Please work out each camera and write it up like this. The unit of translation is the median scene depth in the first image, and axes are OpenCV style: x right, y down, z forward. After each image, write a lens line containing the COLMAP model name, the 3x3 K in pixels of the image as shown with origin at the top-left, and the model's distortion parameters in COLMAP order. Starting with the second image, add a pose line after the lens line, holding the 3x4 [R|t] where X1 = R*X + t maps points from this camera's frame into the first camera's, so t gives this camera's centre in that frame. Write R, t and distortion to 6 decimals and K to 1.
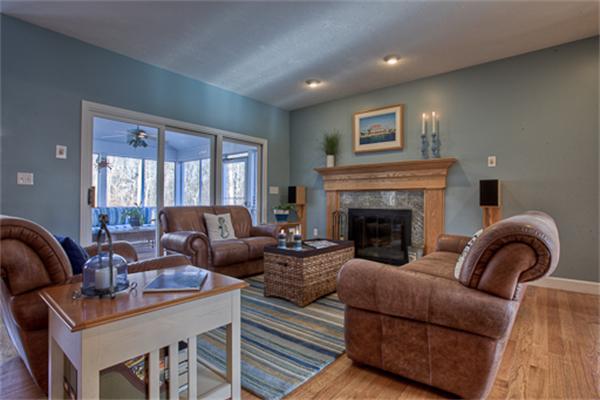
lens RADIAL K [[297.8, 0, 300.0], [0, 297.8, 200.0], [0, 0, 1]] dist [0.002107, 0.001321]
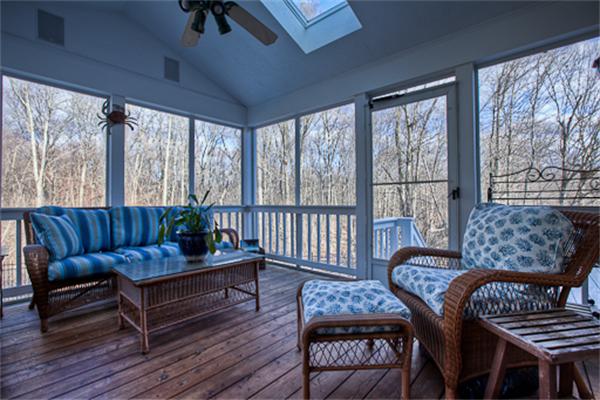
lens RADIAL K [[272.3, 0, 300.0], [0, 272.3, 200.0], [0, 0, 1]] dist [-0.019353, 0.000889]
pose [[0.999671, -0.007528, -0.024502, -0.587512], [0.007392, 0.999957, -0.005640, 0.028910], [0.024544, 0.005457, 0.999684, 0.948192]]
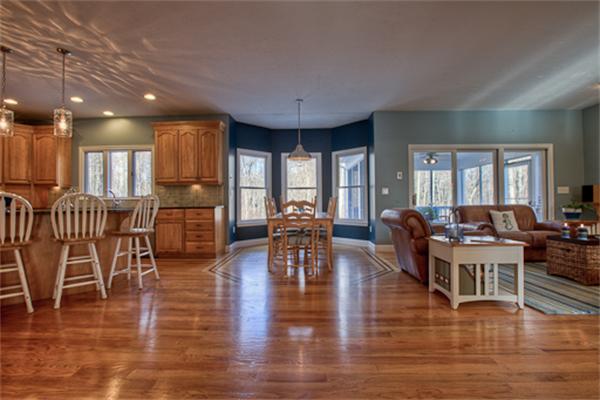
lens RADIAL K [[272.3, 0, 300.0], [0, 272.3, 200.0], [0, 0, 1]] dist [-0.019353, 0.000889]
pose [[0.626250, -0.020365, -0.779356, 0.077567], [0.016478, 0.999781, -0.012884, -0.000380], [0.779448, -0.004774, 0.626449, -0.366897]]
